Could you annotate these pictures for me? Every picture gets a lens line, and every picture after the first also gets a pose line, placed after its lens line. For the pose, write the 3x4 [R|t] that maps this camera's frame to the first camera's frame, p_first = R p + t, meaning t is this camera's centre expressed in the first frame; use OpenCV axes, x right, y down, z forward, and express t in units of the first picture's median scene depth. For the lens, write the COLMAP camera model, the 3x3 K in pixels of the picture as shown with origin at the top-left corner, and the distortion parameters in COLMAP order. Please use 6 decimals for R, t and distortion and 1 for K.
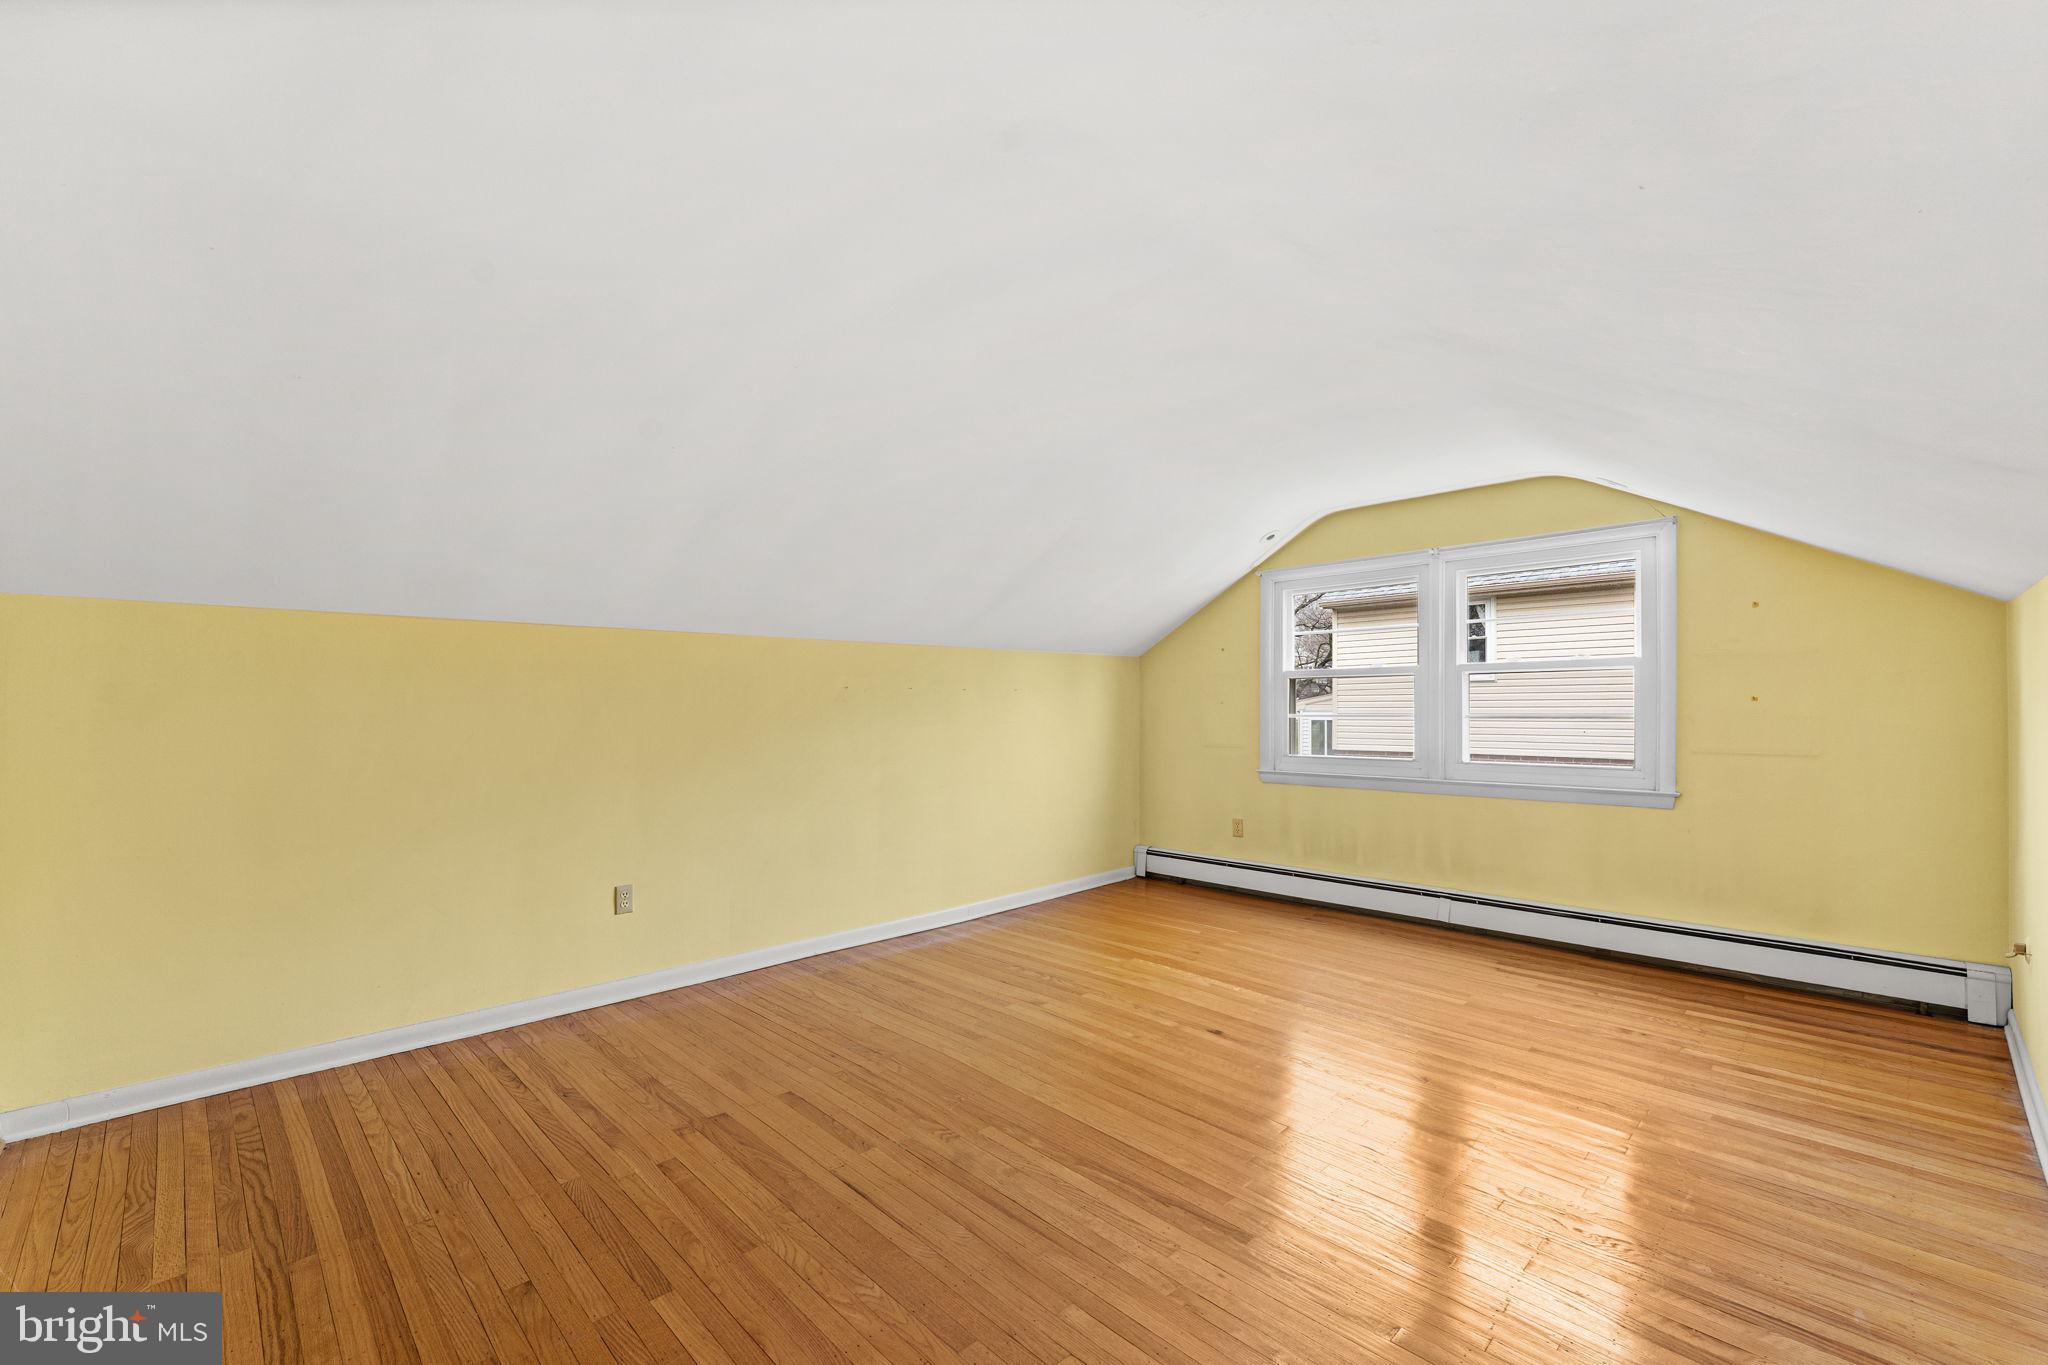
lens RADIAL K [[837.6, 0, 1025.3], [0, 837.6, 693.9], [0, 0, 1]] dist [0.001769, -0.000479]
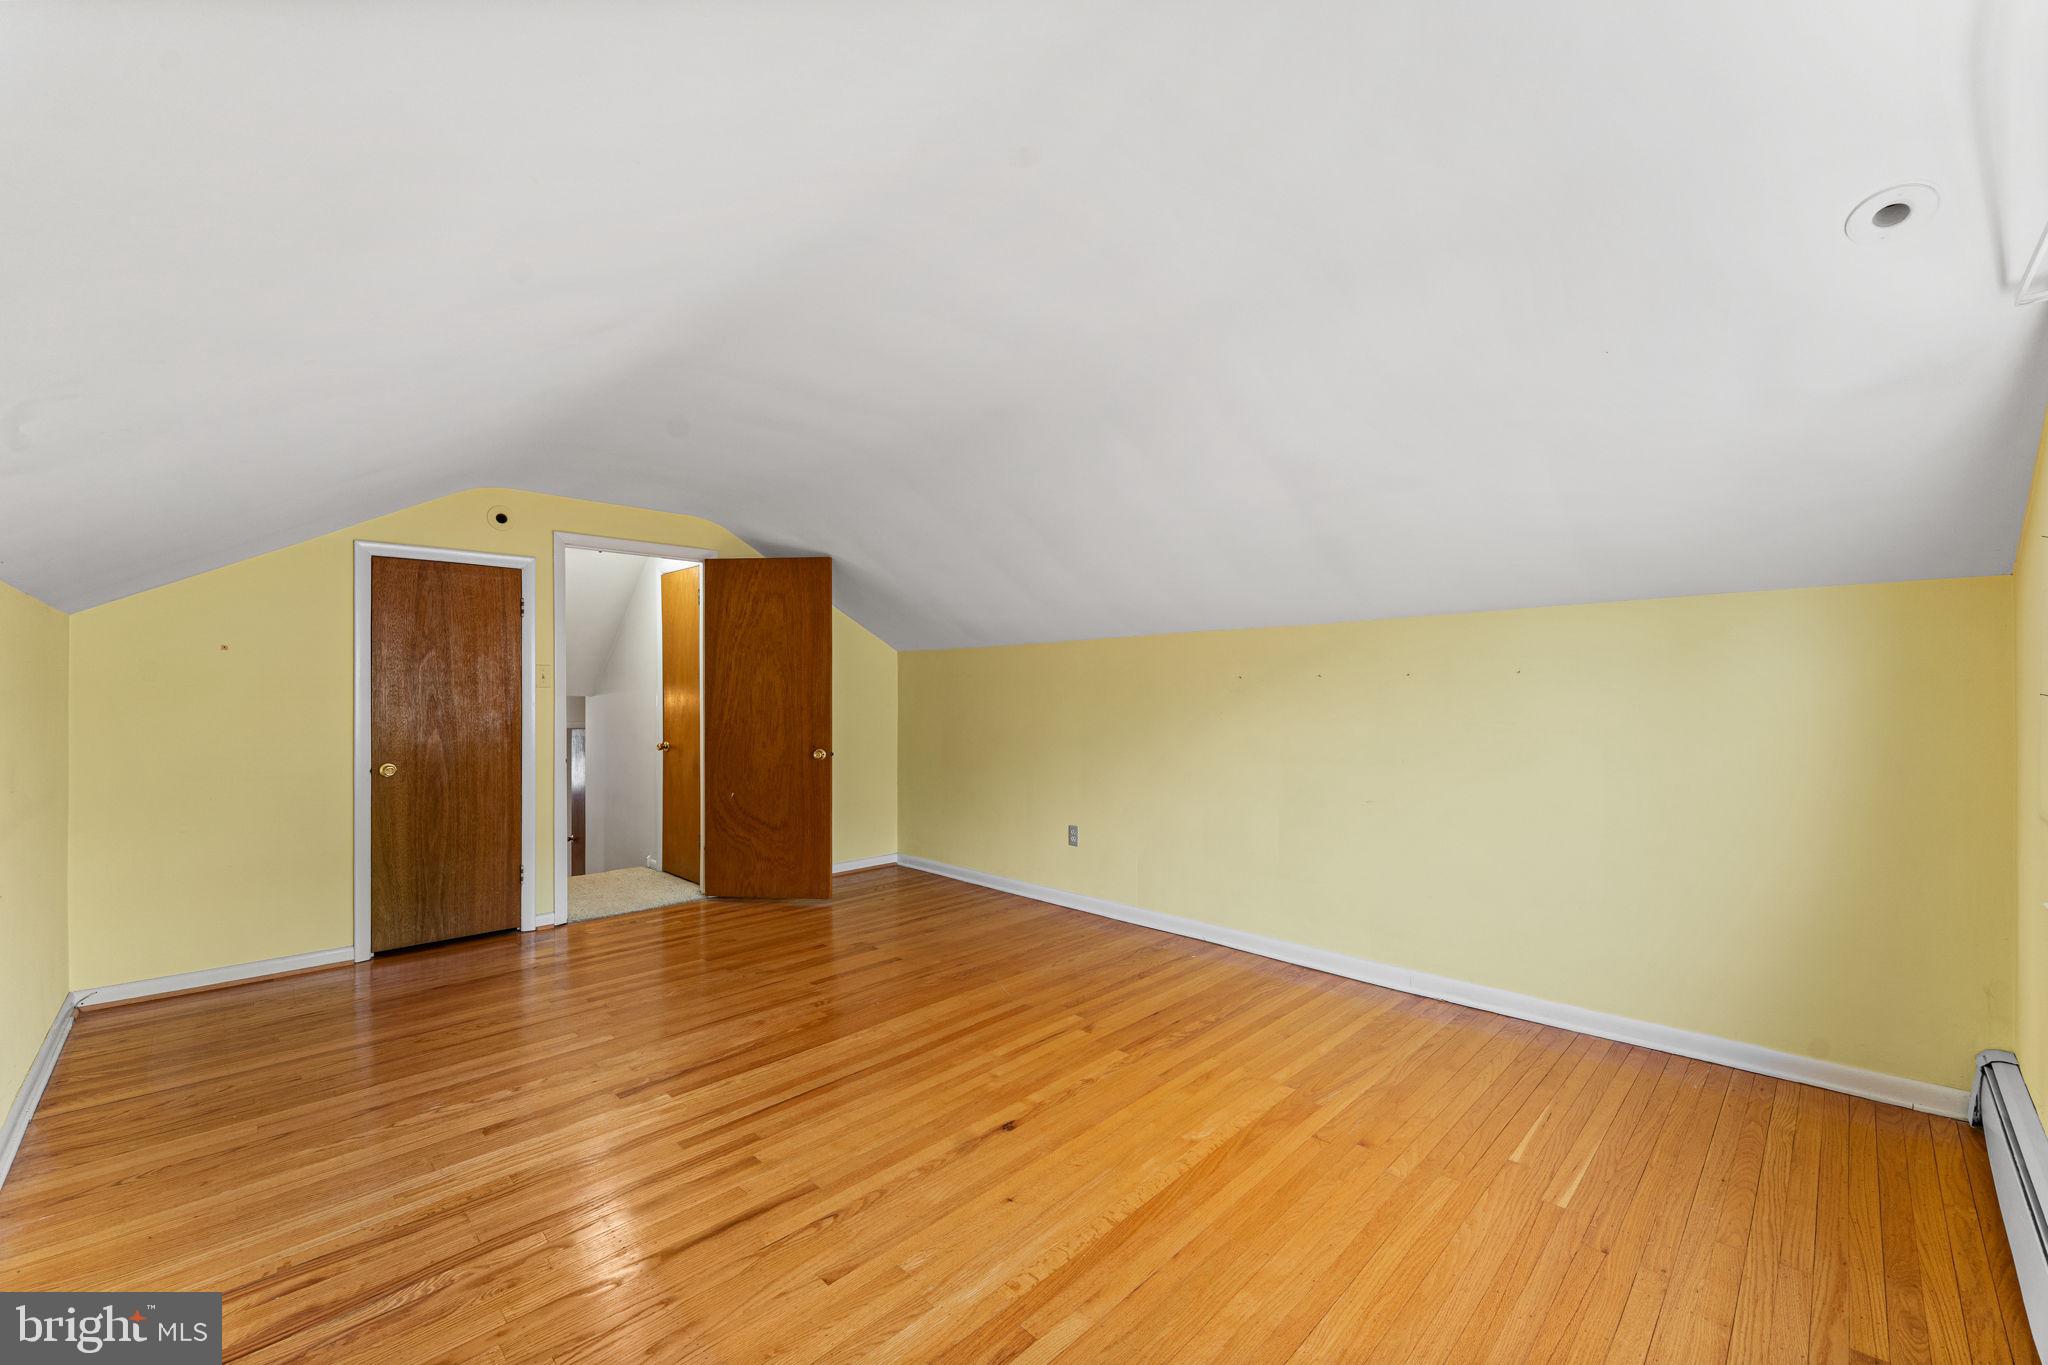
lens RADIAL K [[837.6, 0, 1025.7], [0, 837.6, 682.4], [0, 0, 1]] dist [0.001769, -0.000479]
pose [[0.019318, -0.002458, -0.999810, 0.852370], [0.013061, 0.999912, -0.002206, -0.003095], [0.999728, -0.013016, 0.019348, 0.853810]]
